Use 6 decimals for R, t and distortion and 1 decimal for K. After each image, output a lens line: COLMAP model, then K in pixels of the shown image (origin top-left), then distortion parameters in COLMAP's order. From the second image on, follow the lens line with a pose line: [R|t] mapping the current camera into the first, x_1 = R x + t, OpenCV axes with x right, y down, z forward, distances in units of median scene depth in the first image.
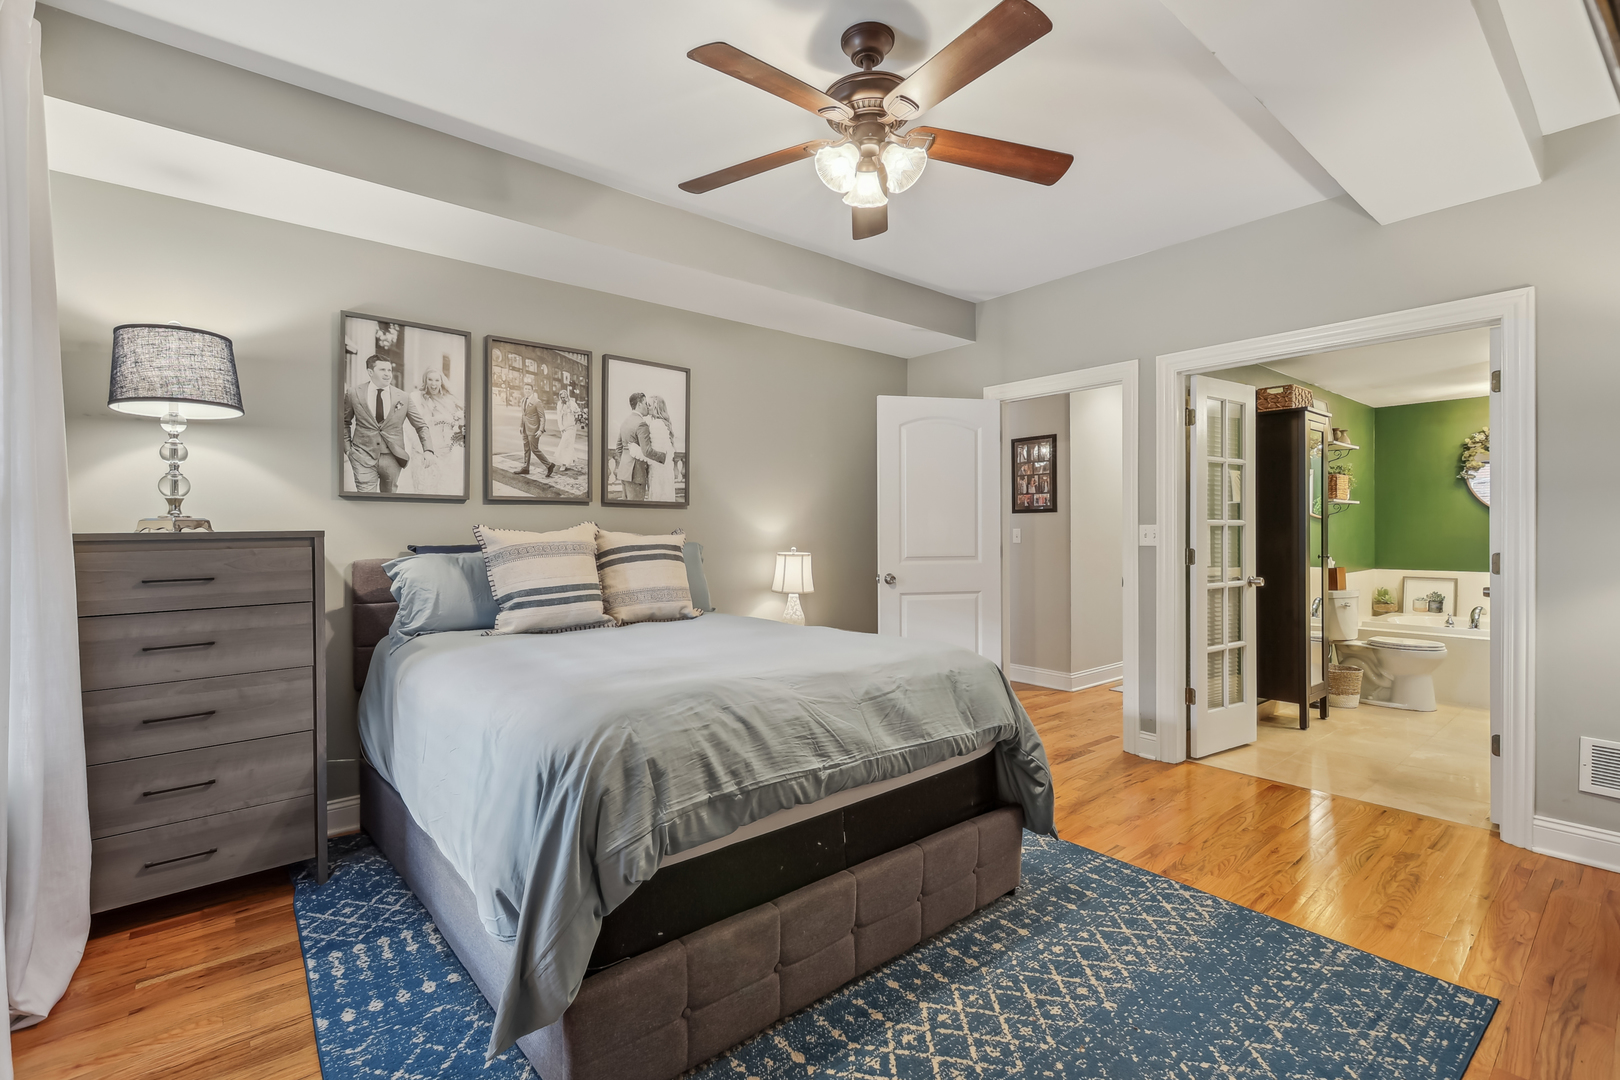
lens RADIAL K [[745.4, 0, 810.1], [0, 745.4, 534.0], [0, 0, 1]] dist [0.011848, 0.000436]
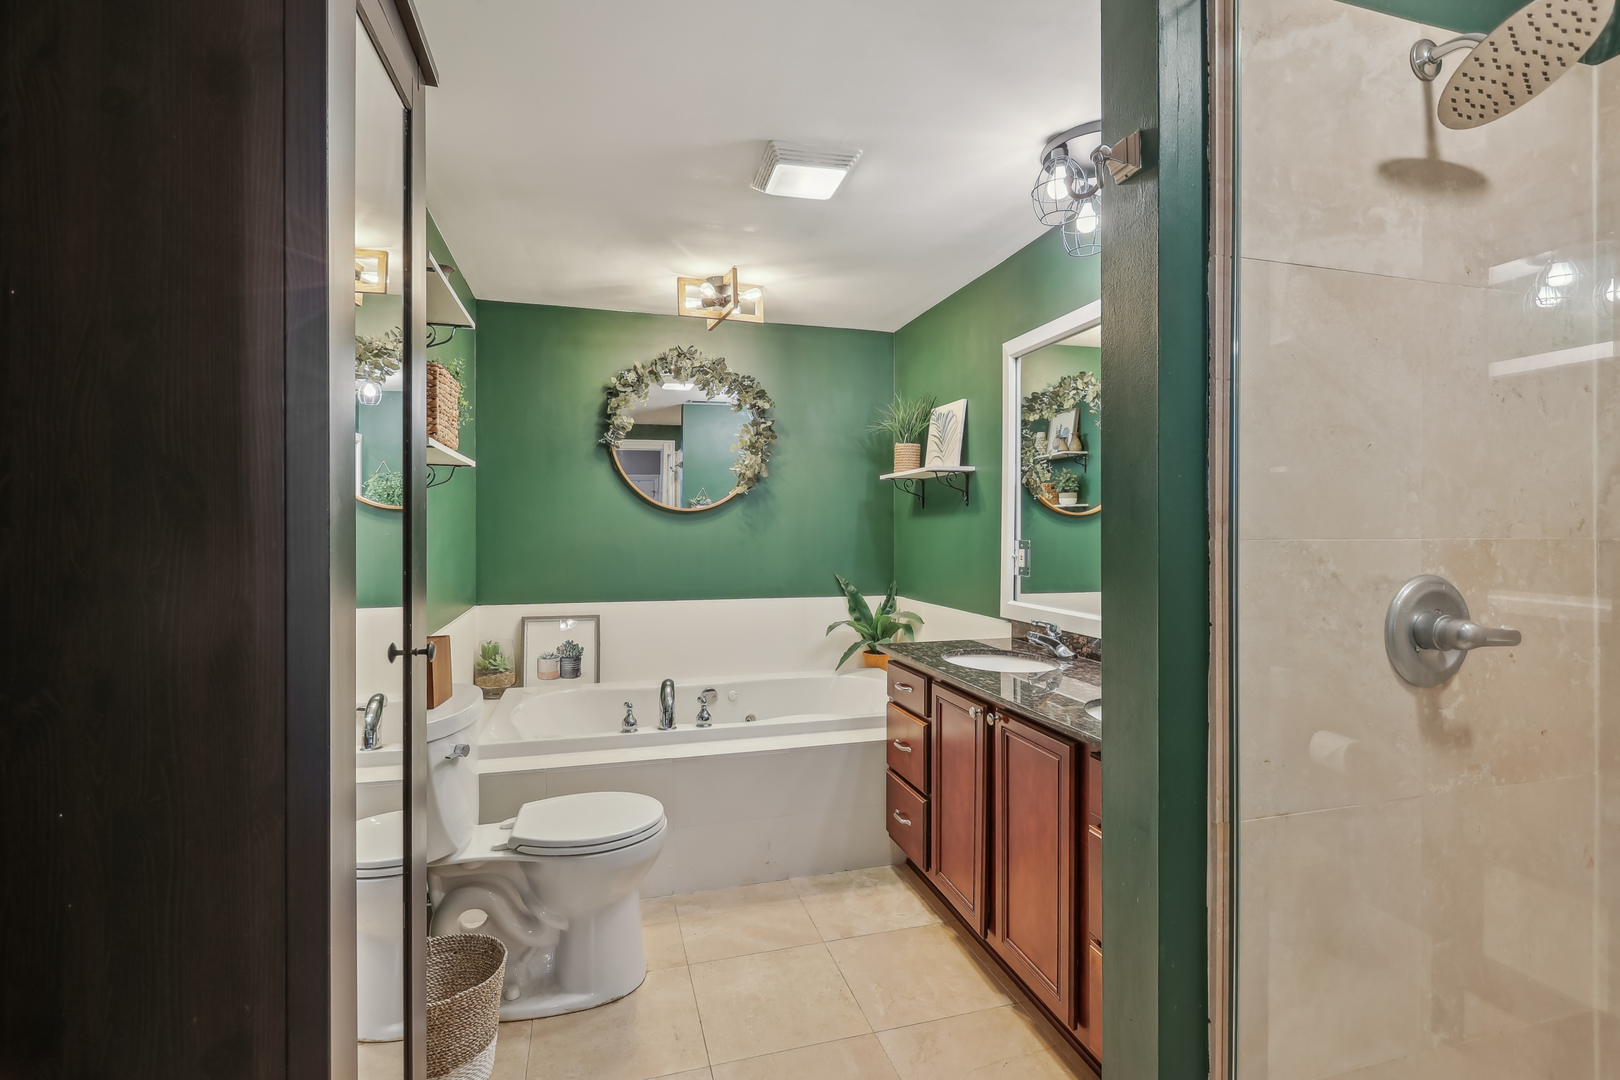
lens RADIAL K [[745.4, 0, 811.4], [0, 745.4, 532.0], [0, 0, 1]] dist [0.011848, 0.000436]
pose [[0.425736, -0.000382, 0.904847, 0.401881], [0.001353, 0.999999, -0.000215, -0.005284], [-0.904846, 0.001316, 0.425737, 0.598891]]
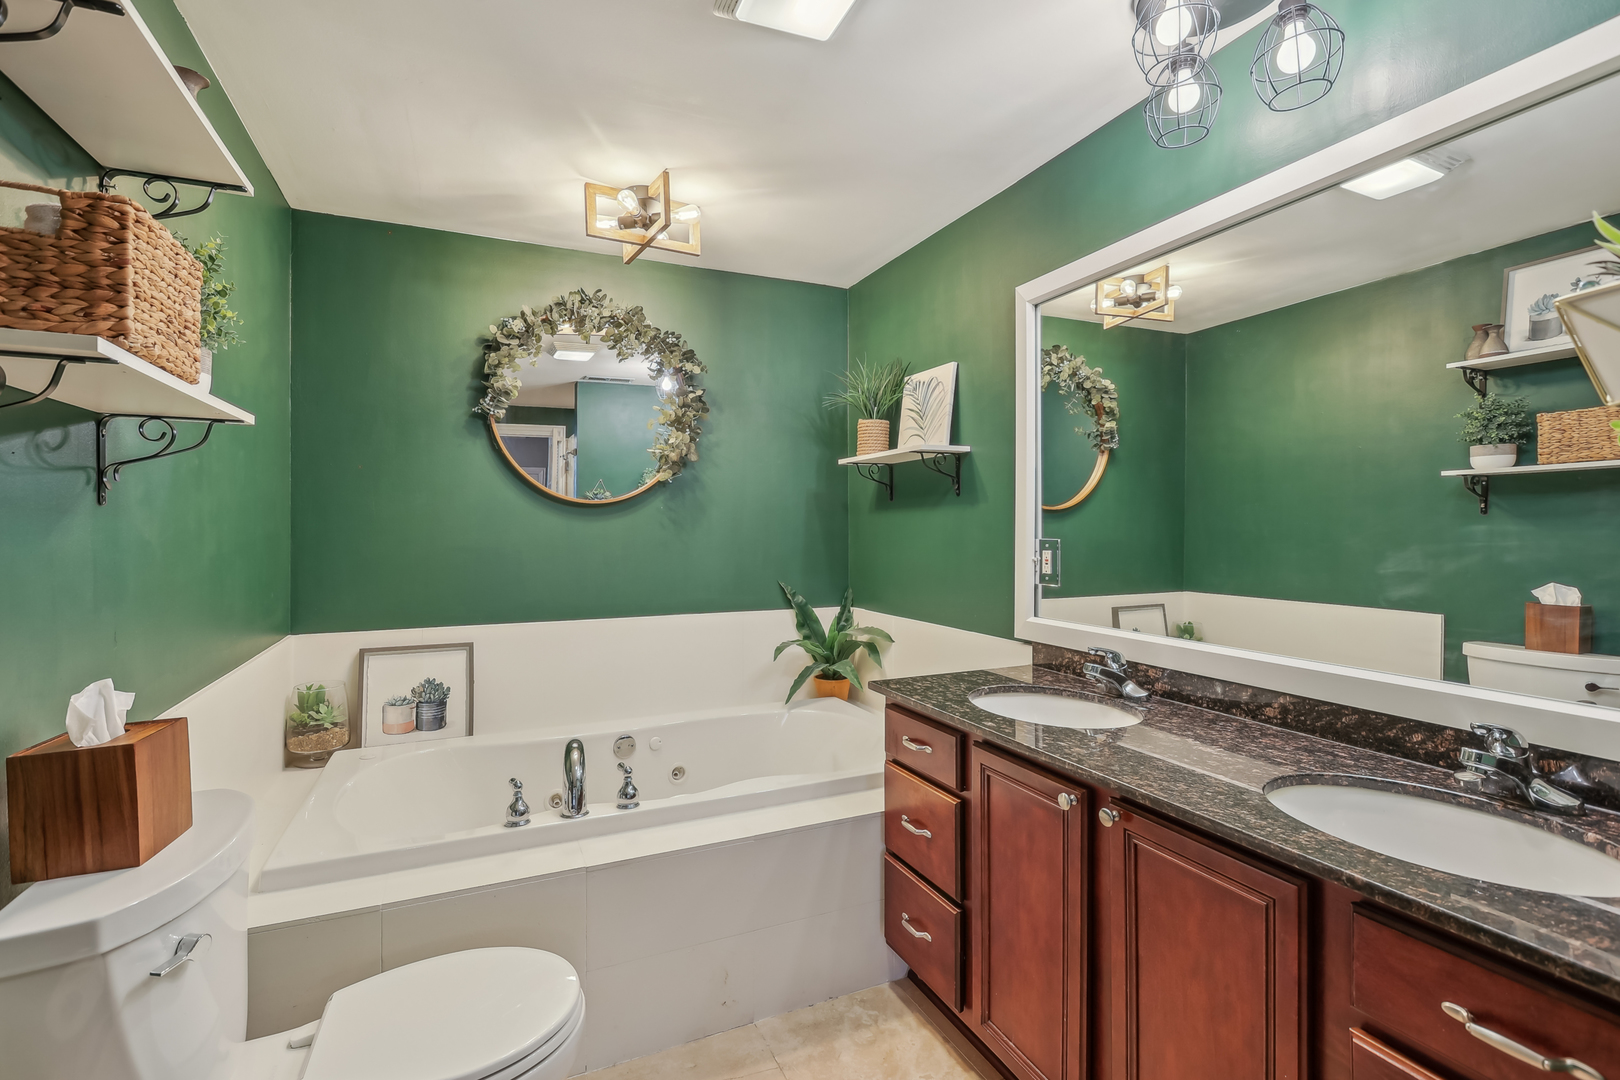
lens RADIAL K [[745.4, 0, 803.8], [0, 745.4, 519.4], [0, 0, 1]] dist [0.011848, 0.000436]
pose [[0.297311, 0.011485, 0.954712, 0.498500], [0.006482, 0.999880, -0.014047, -0.005253], [-0.954759, 0.010365, 0.297201, 0.681744]]
